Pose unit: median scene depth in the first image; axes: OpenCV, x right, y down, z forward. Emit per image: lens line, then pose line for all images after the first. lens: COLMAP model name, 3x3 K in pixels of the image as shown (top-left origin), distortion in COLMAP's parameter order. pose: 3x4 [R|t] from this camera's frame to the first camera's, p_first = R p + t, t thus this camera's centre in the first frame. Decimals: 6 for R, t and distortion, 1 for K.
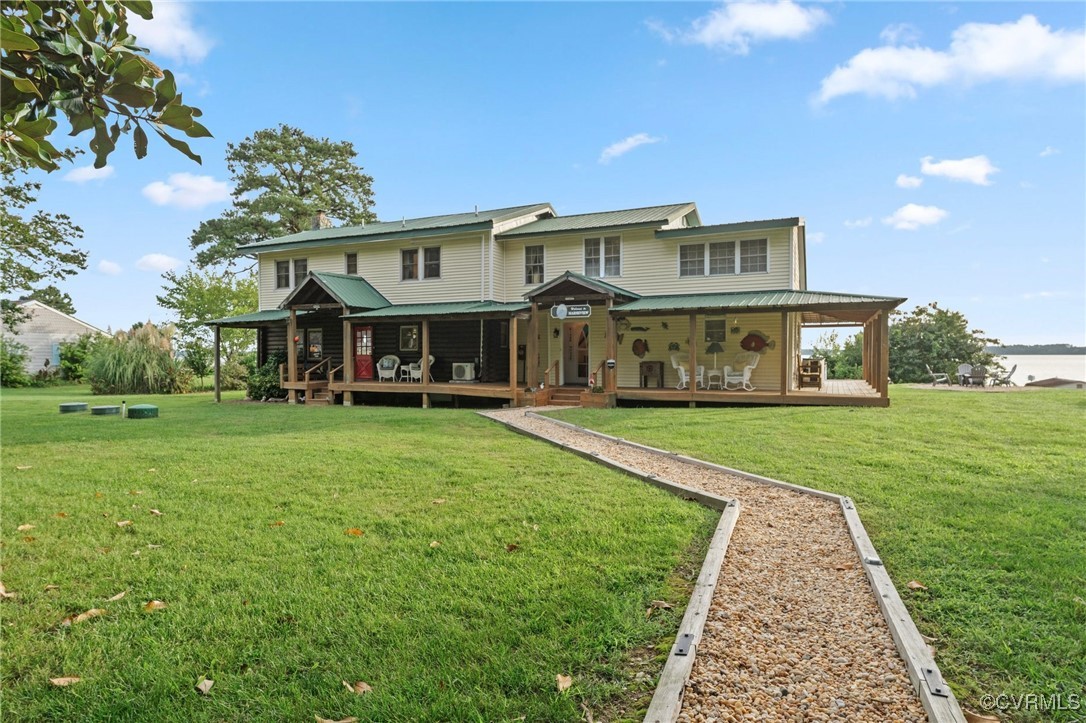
lens RADIAL K [[632.4, 0, 543.0], [0, 632.4, 361.5], [0, 0, 1]] dist [-0.001622, -0.000350]
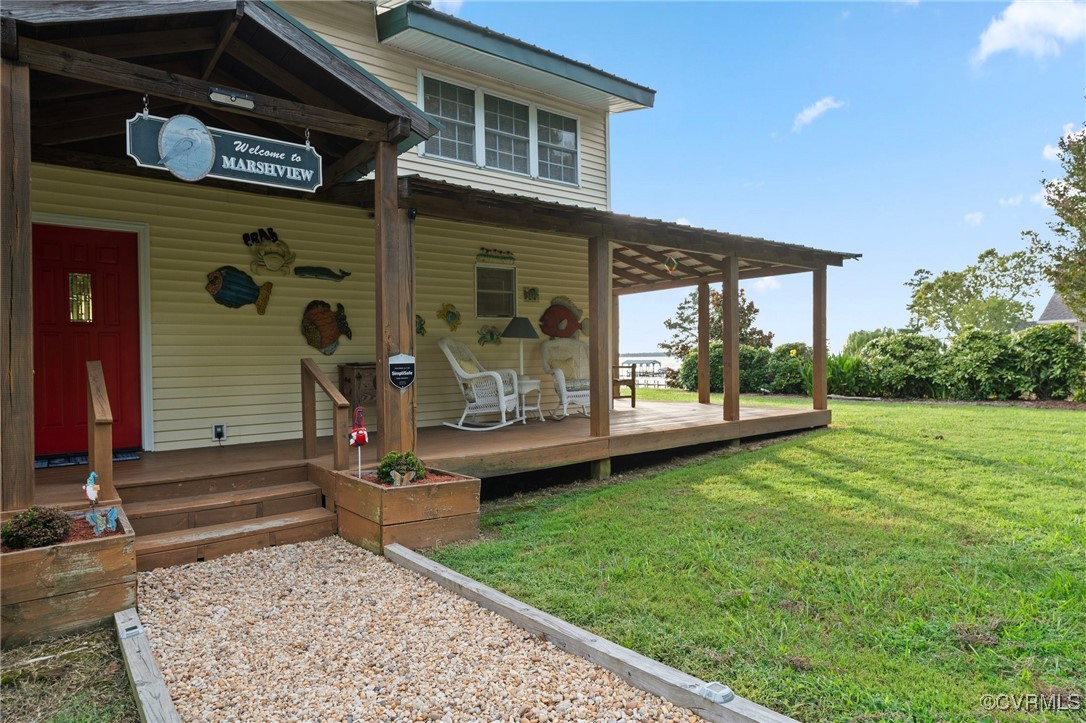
lens RADIAL K [[632.4, 0, 543.0], [0, 632.4, 361.5], [0, 0, 1]] dist [-0.001622, -0.000350]
pose [[0.441817, -0.010378, 0.897045, -0.105548], [0.024379, 0.999703, -0.000442, 0.001566], [-0.896774, 0.022065, 0.441938, 0.691836]]
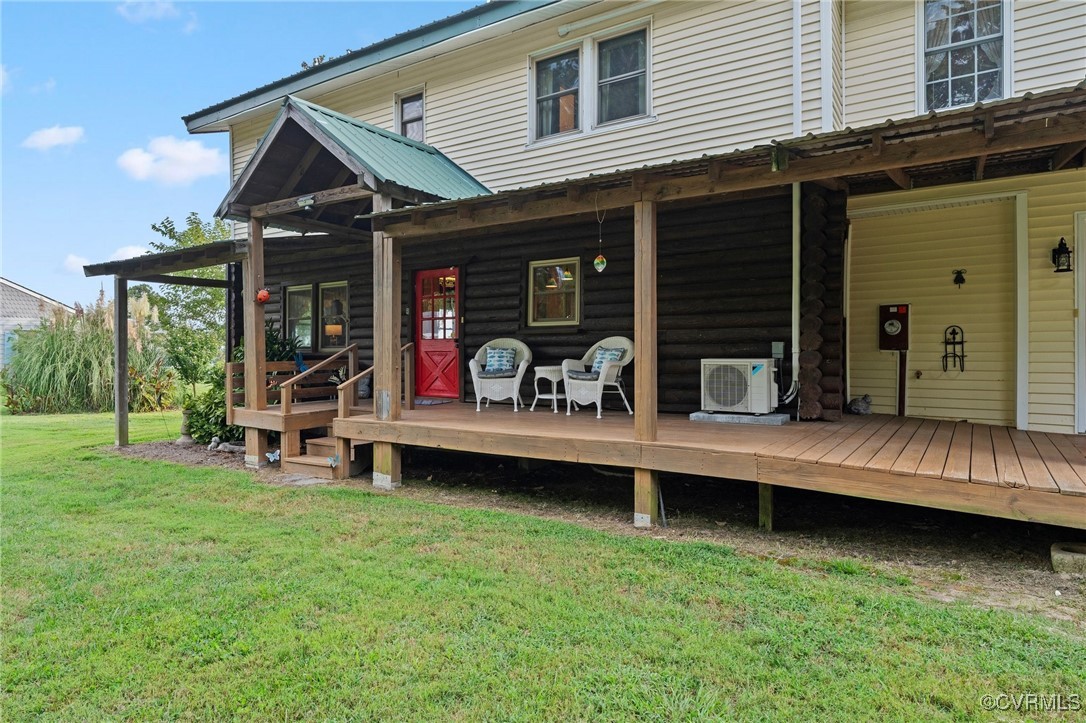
lens RADIAL K [[649.0, 0, 537.0], [0, 649.0, 353.2], [0, 0, 1]] dist [0.000525, 0.000258]
pose [[0.988365, -0.001596, -0.152091, -0.174883], [0.000059, 0.999949, -0.010107, 0.002943], [0.152099, 0.009981, 0.988315, 0.663676]]
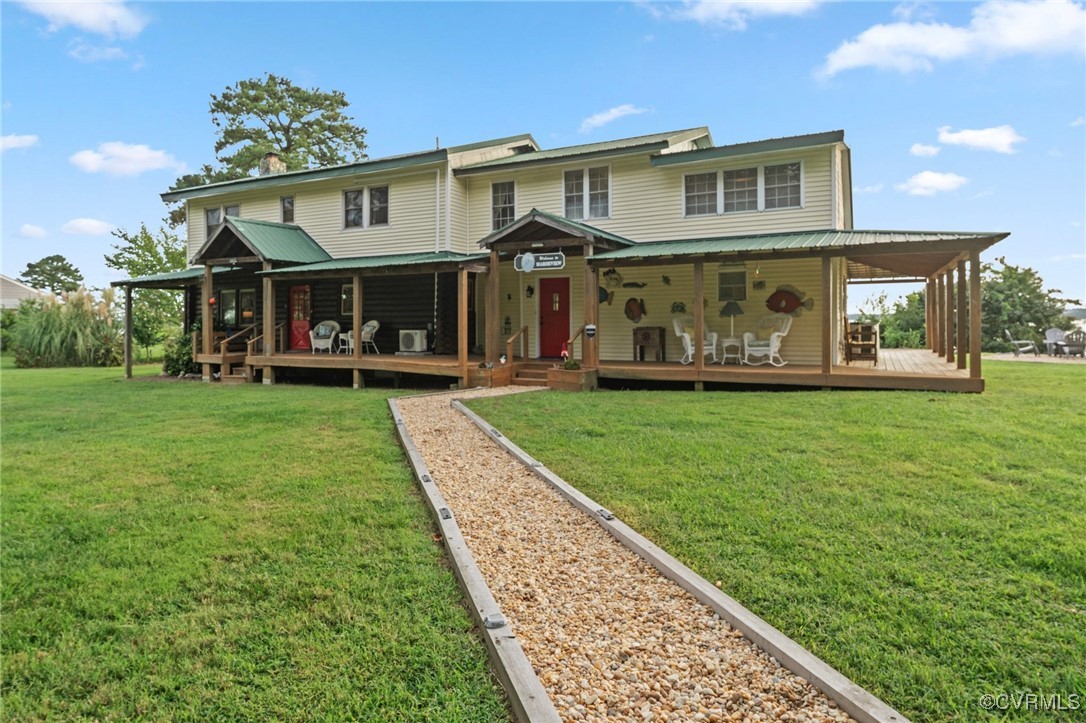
lens RADIAL K [[651.7, 0, 539.6], [0, 651.7, 311.3], [0, 0, 1]] dist [0.000125, -0.000841]
pose [[0.998957, -0.004905, -0.045399, 0.069807], [0.003742, 0.999664, -0.025660, 0.000367], [0.045509, 0.025463, 0.998639, 0.191328]]
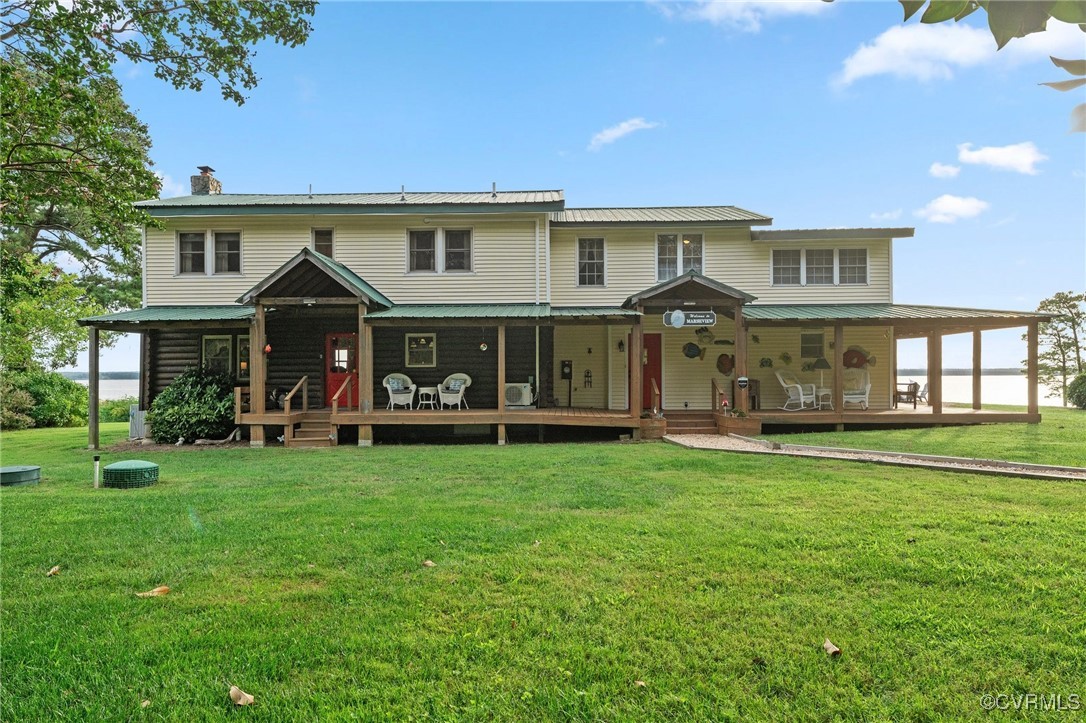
lens RADIAL K [[658.5, 0, 545.4], [0, 658.5, 369.6], [0, 0, 1]] dist [-0.000597, -0.001524]
pose [[0.915192, 0.001988, 0.403013, -0.414093], [0.006884, 0.999765, -0.020565, 0.002546], [-0.402959, 0.021595, 0.914963, 0.257430]]
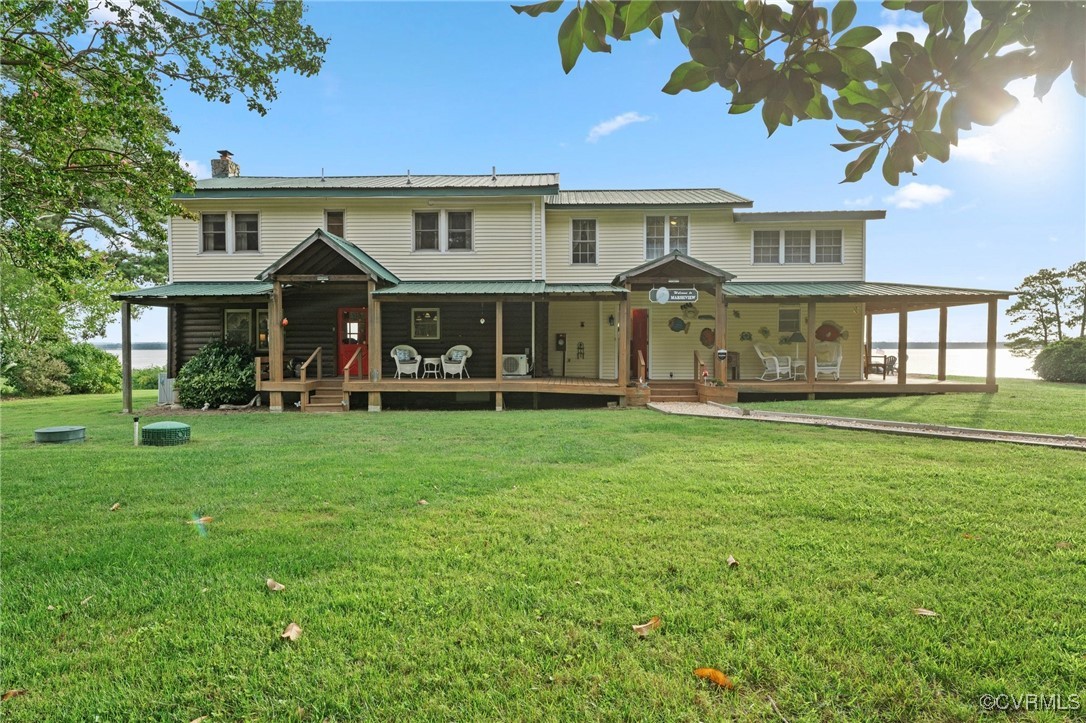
lens RADIAL K [[632.4, 0, 543.0], [0, 632.4, 361.5], [0, 0, 1]] dist [-0.001622, -0.000350]
pose [[0.918840, -0.007185, 0.394564, -0.416756], [0.003238, 0.999938, 0.010668, 0.002890], [-0.394616, -0.008525, 0.918806, 0.224129]]
